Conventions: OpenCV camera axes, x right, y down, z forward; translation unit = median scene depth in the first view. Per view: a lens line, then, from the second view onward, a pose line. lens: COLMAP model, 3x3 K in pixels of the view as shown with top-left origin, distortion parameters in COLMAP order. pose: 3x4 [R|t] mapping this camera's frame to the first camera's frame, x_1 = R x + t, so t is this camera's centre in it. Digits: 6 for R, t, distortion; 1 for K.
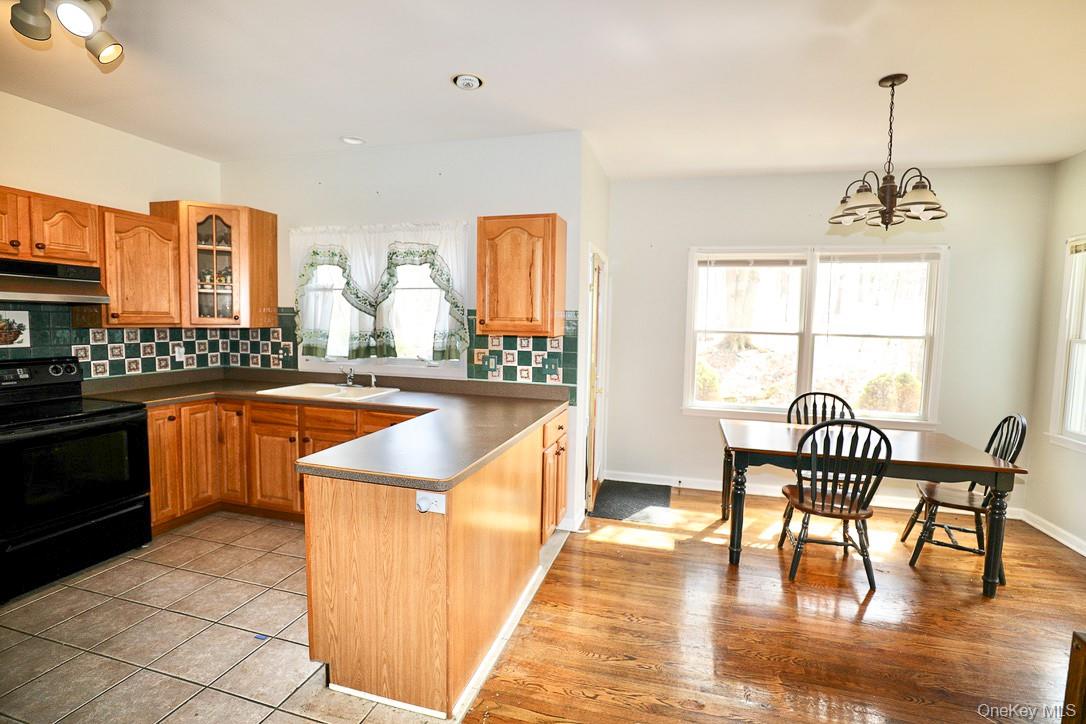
lens RADIAL K [[496.2, 0, 543.6], [0, 496.2, 356.5], [0, 0, 1]] dist [-0.033599, 0.003664]
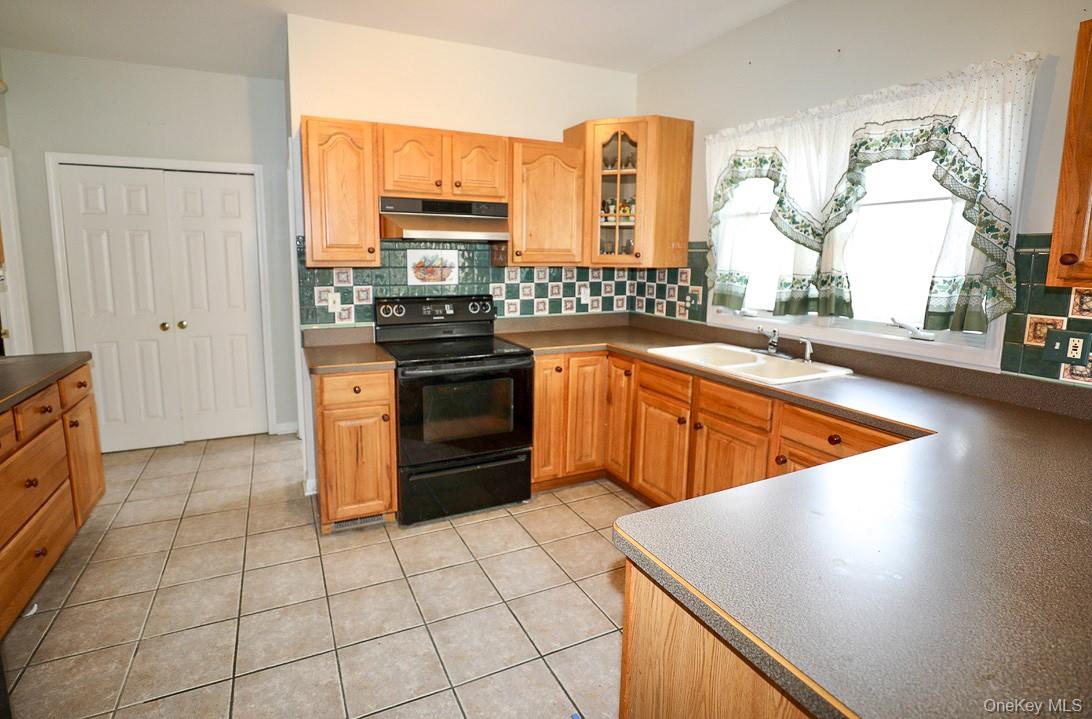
lens RADIAL K [[514.8, 0, 523.8], [0, 514.8, 326.3], [0, 0, 1]] dist [-0.035178, 0.004358]
pose [[0.649256, 0.089993, -0.755227, -0.091242], [-0.050049, 0.995878, 0.075643, -0.016541], [0.758922, -0.011313, 0.651084, 0.300763]]
